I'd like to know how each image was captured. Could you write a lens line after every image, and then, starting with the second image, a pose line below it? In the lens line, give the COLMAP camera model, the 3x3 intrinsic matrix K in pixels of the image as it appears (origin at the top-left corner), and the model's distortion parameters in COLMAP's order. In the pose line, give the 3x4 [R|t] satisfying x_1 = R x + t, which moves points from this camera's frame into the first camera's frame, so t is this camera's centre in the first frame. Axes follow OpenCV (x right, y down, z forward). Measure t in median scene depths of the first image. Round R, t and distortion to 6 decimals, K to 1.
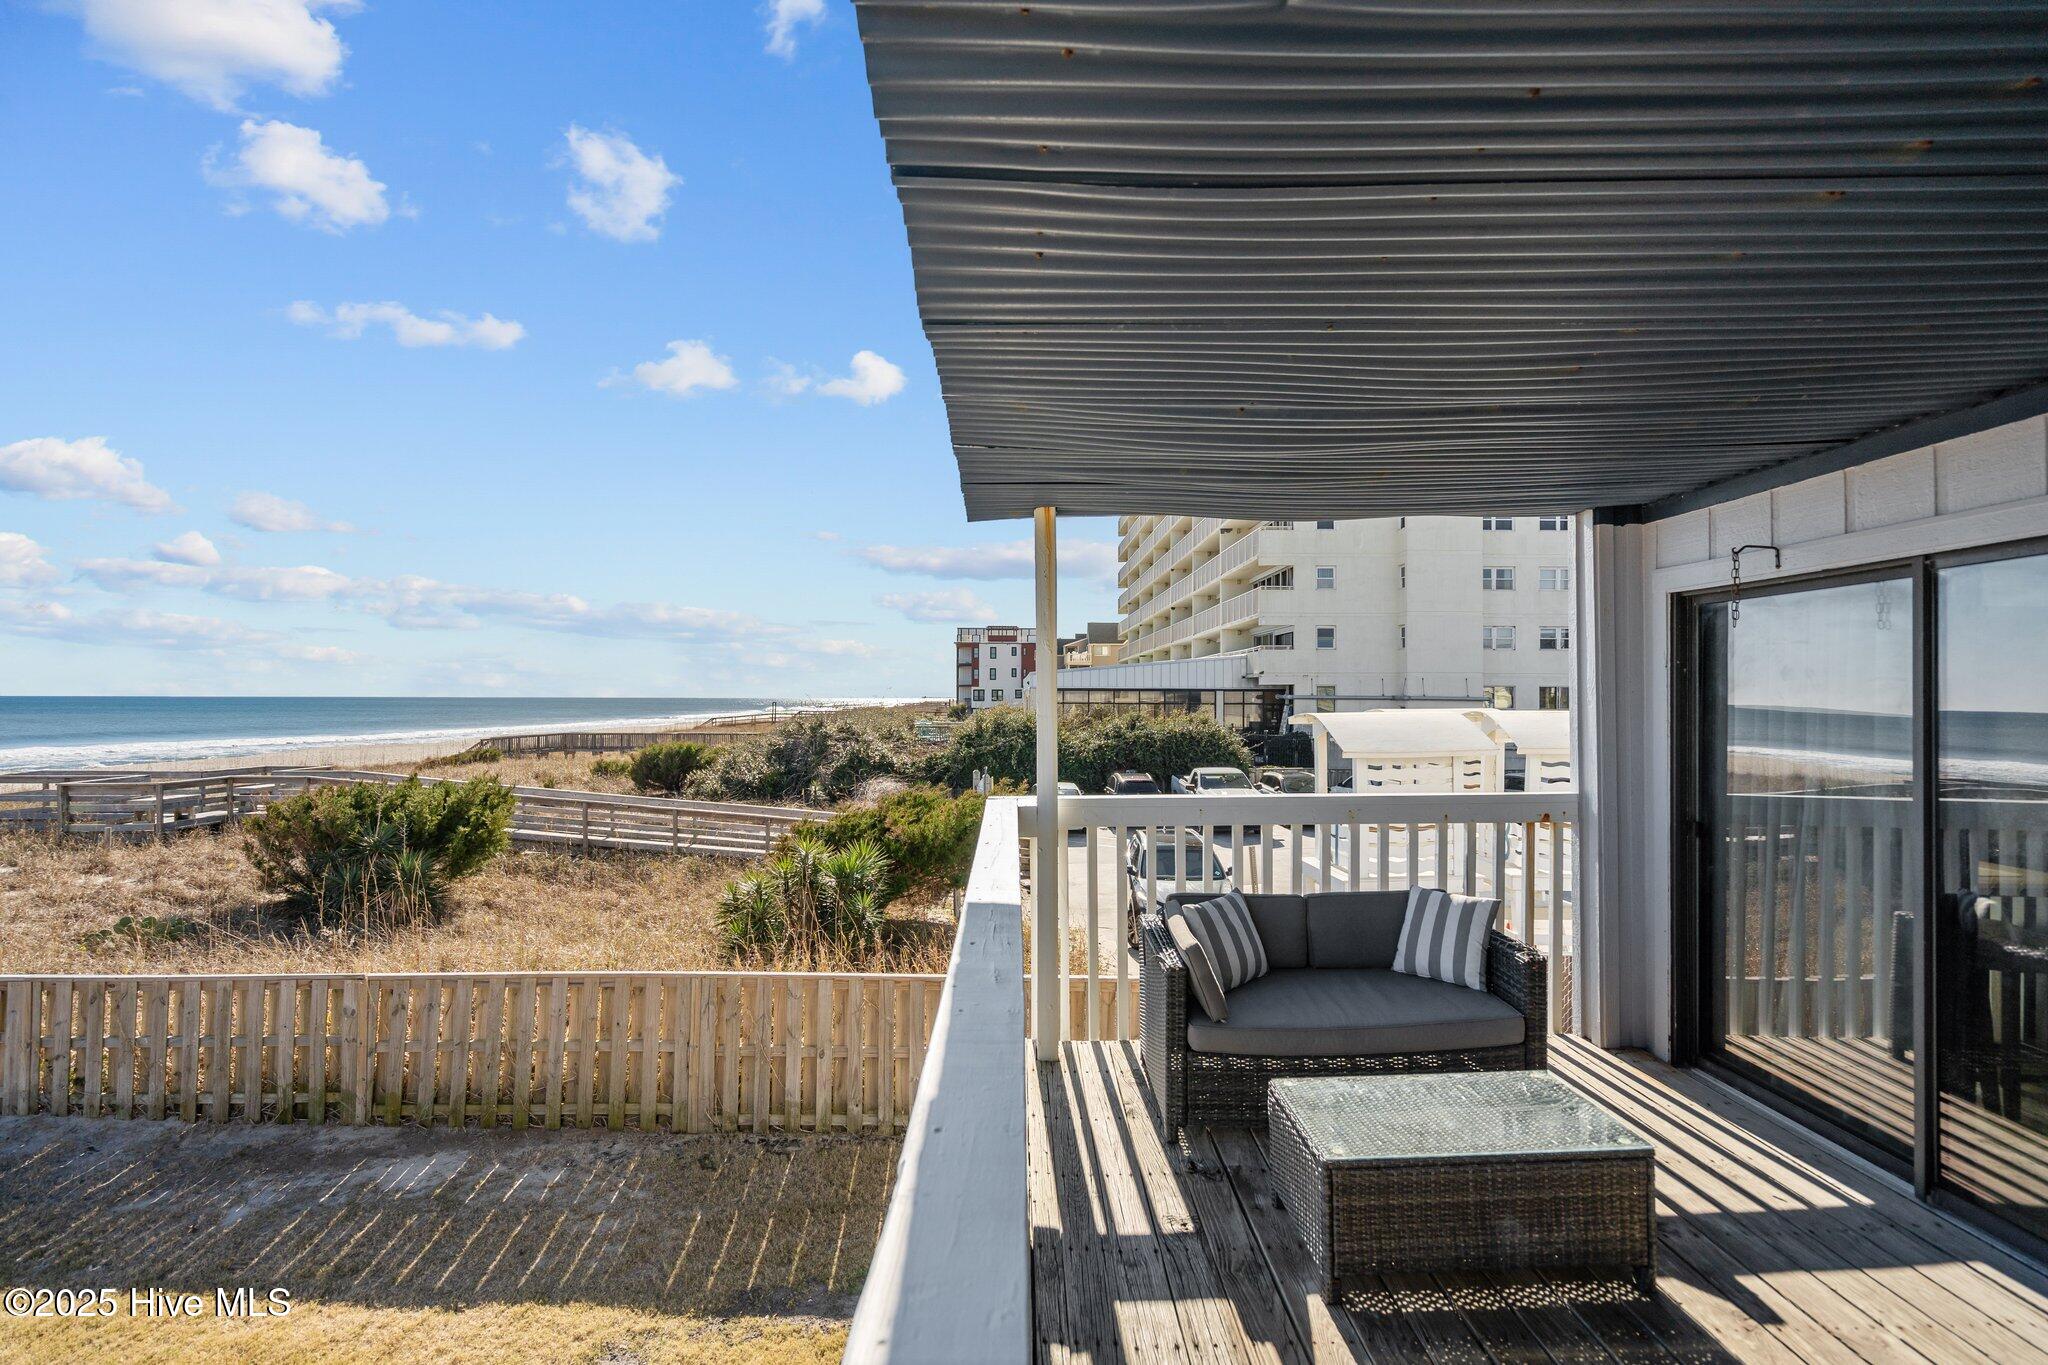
lens RADIAL K [[935.6, 0, 1019.5], [0, 935.6, 675.7], [0, 0, 1]] dist [-0.003993, 0.000570]
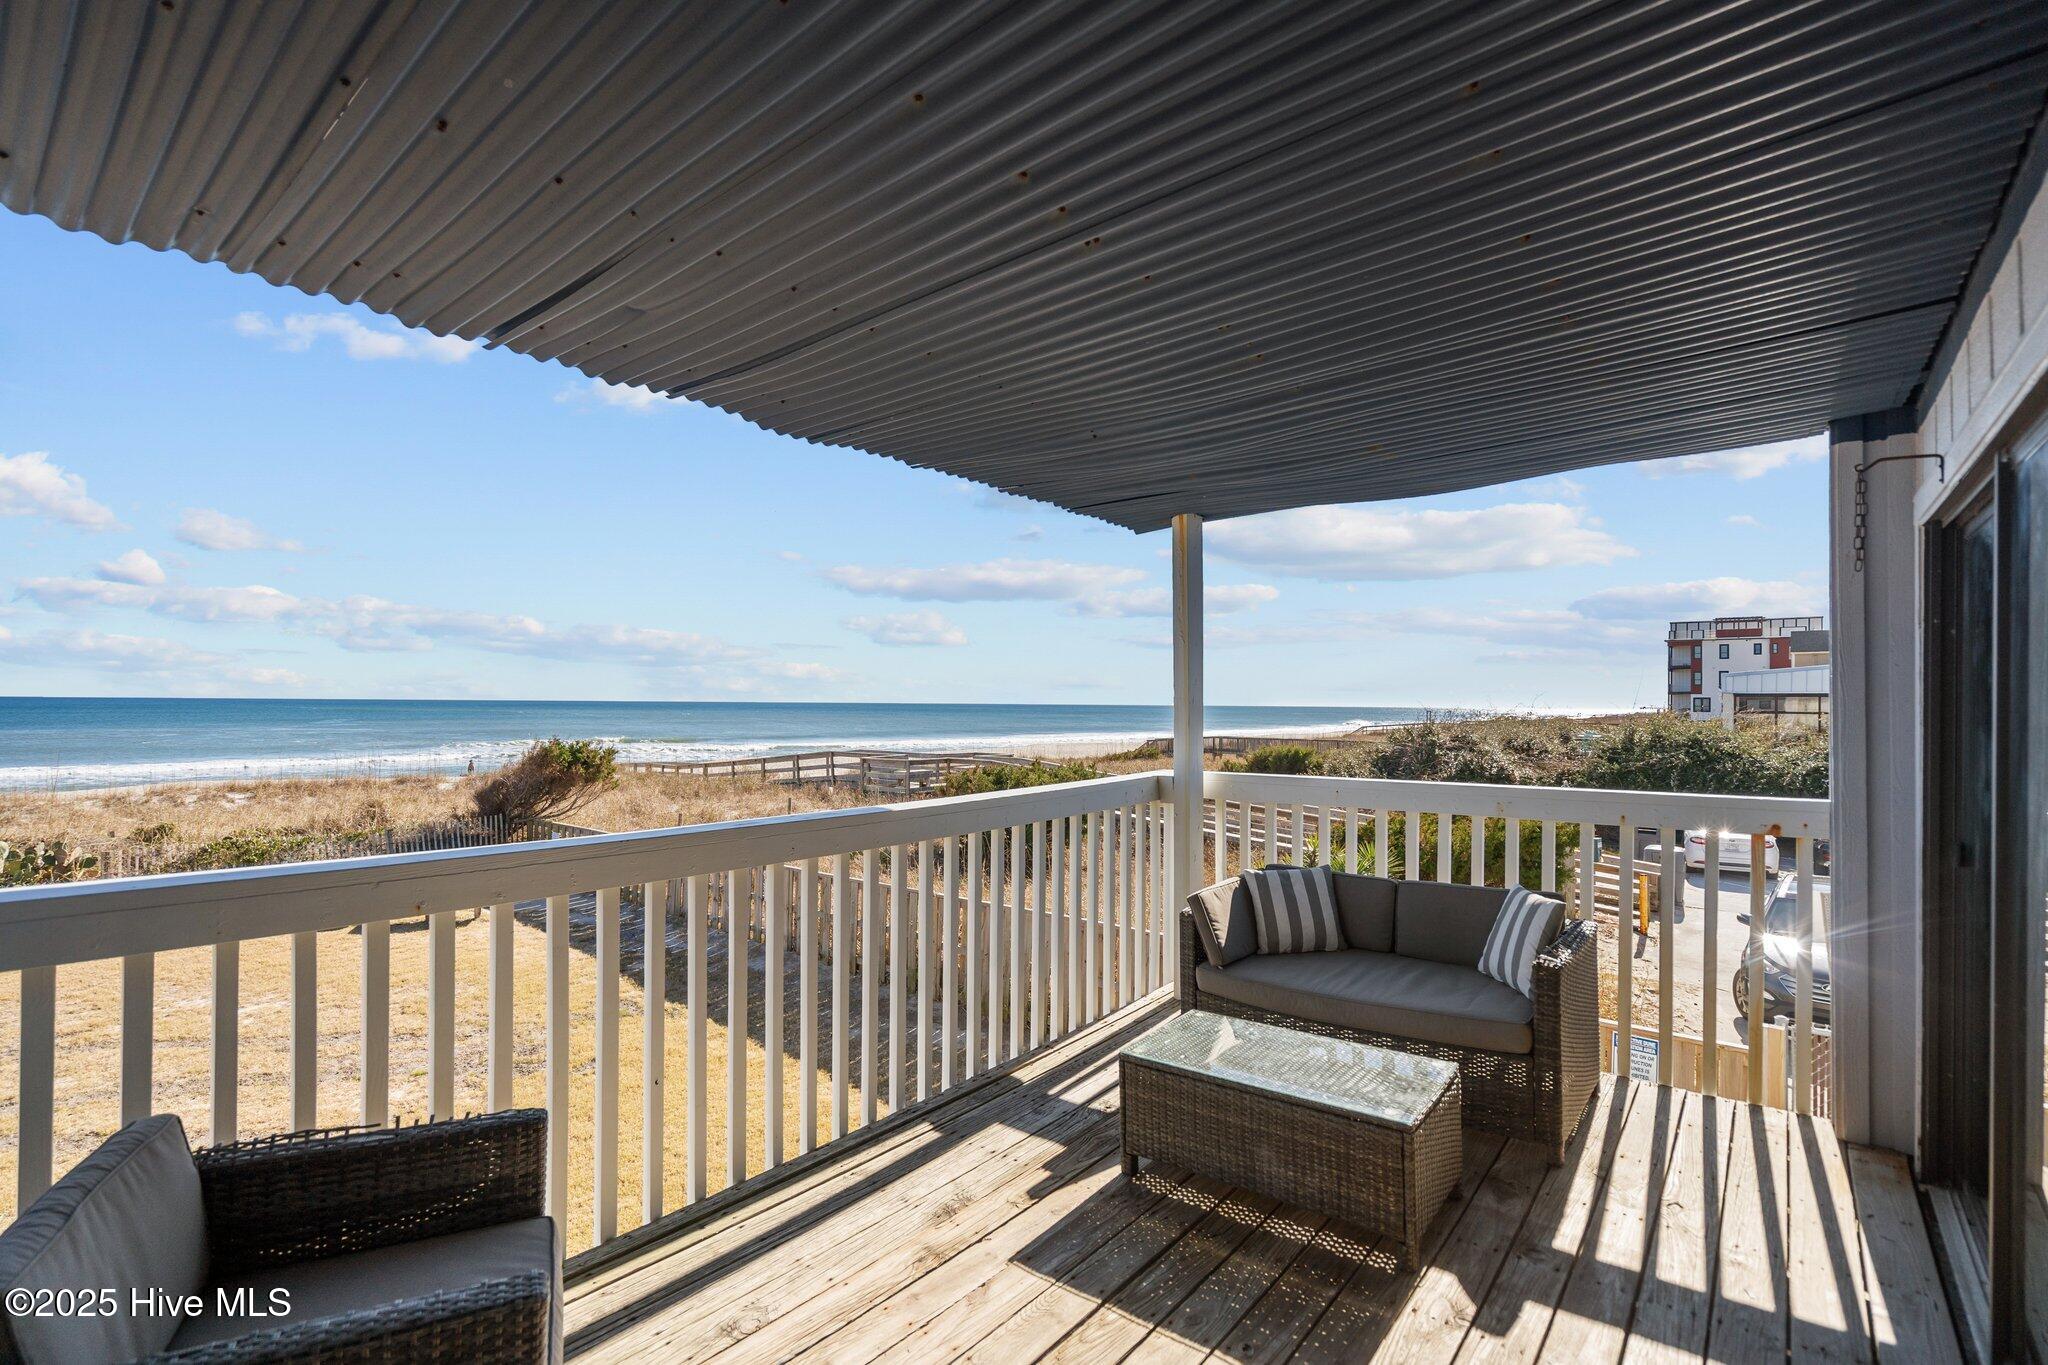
lens RADIAL K [[935.6, 0, 1019.5], [0, 935.6, 675.7], [0, 0, 1]] dist [-0.003993, 0.000570]
pose [[0.765120, -0.018350, -0.643626, 0.590710], [0.011419, 0.999823, -0.014931, 0.029595], [0.643787, 0.004075, 0.765194, -0.003759]]
